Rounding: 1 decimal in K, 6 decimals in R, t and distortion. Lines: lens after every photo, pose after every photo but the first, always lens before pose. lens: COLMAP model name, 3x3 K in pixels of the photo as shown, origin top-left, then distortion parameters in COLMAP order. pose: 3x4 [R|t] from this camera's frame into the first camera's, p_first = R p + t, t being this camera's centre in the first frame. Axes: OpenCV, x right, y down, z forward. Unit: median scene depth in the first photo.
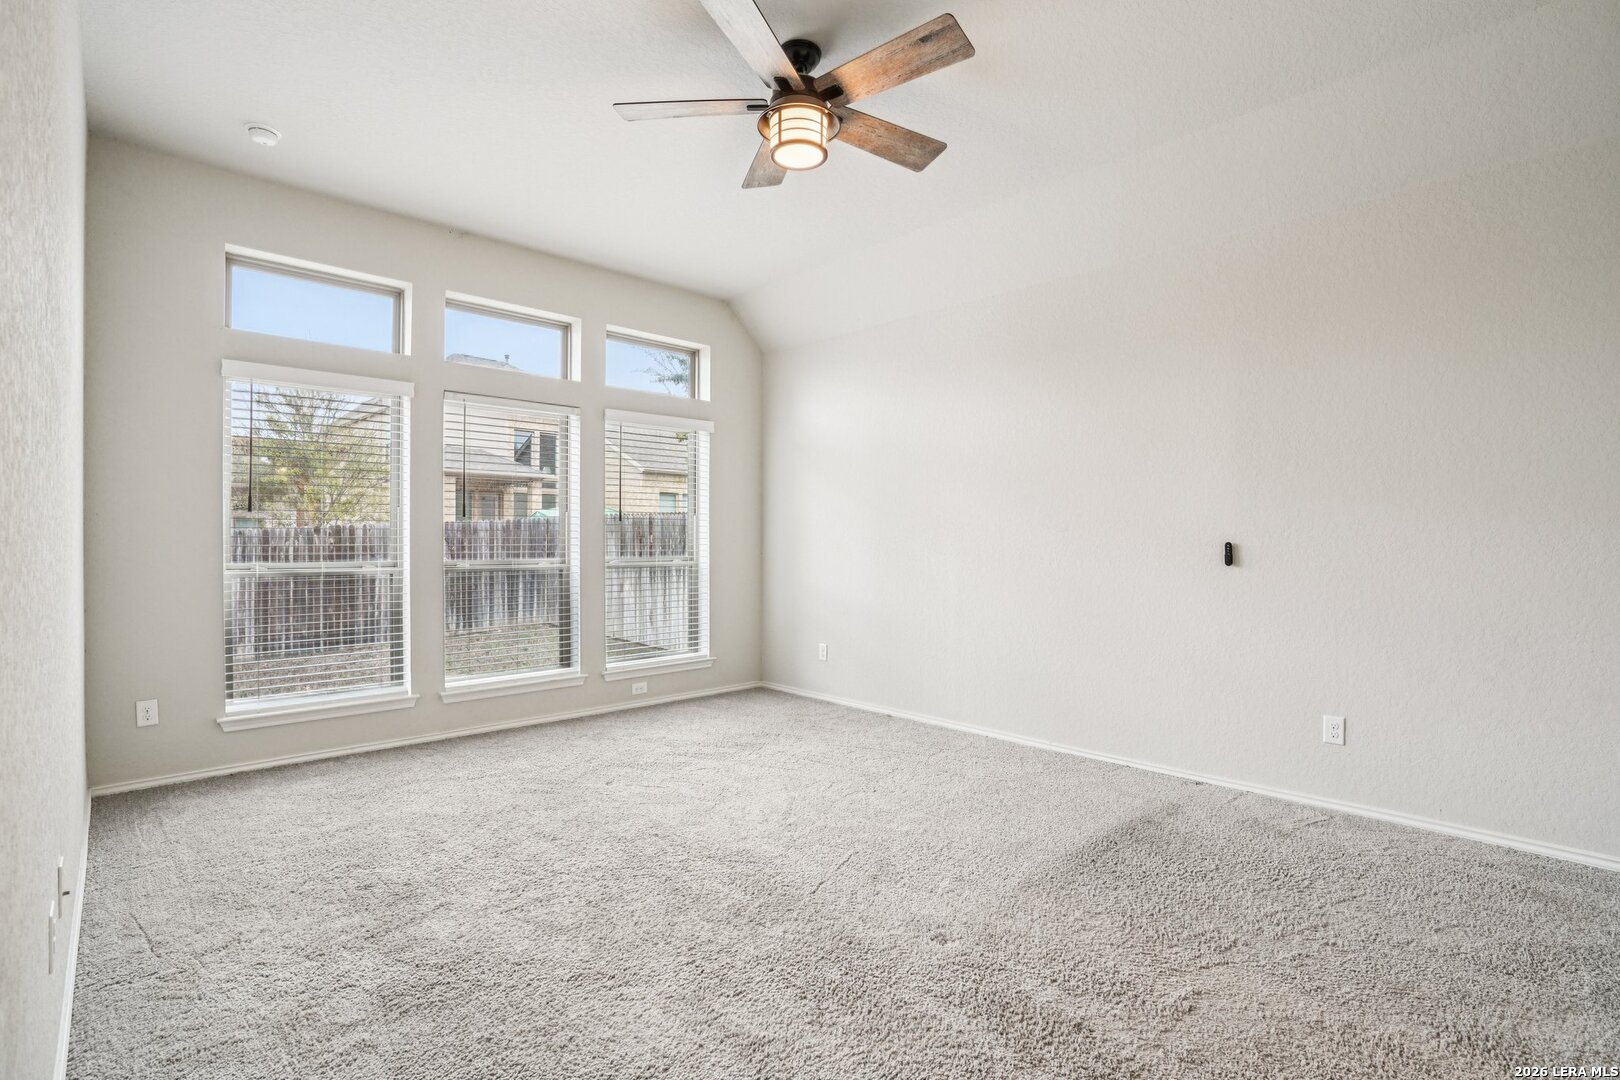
lens RADIAL K [[748.0, 0, 813.3], [0, 748.0, 544.9], [0, 0, 1]] dist [-0.013890, 0.003559]
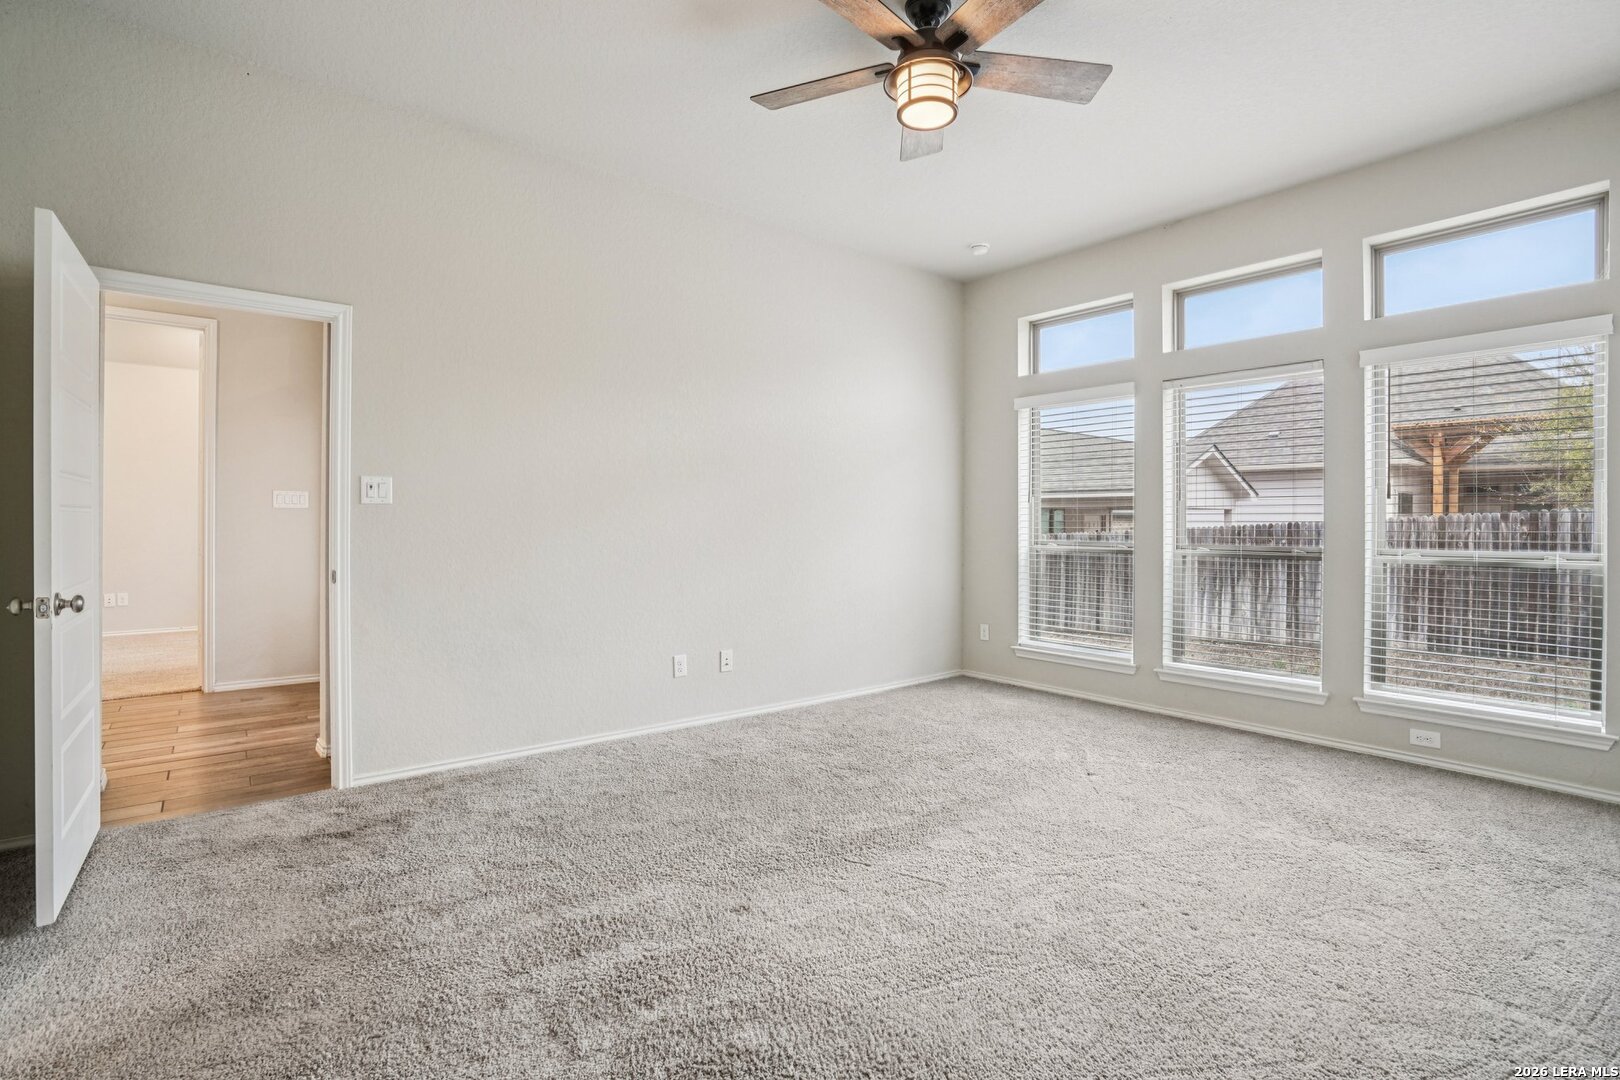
lens RADIAL K [[748.0, 0, 800.7], [0, 748.0, 527.9], [0, 0, 1]] dist [-0.013890, 0.003559]
pose [[-0.055921, 0.003863, -0.998428, 0.246171], [-0.009725, 0.999943, 0.004413, -0.000041], [0.998388, 0.009956, -0.055880, 0.234934]]
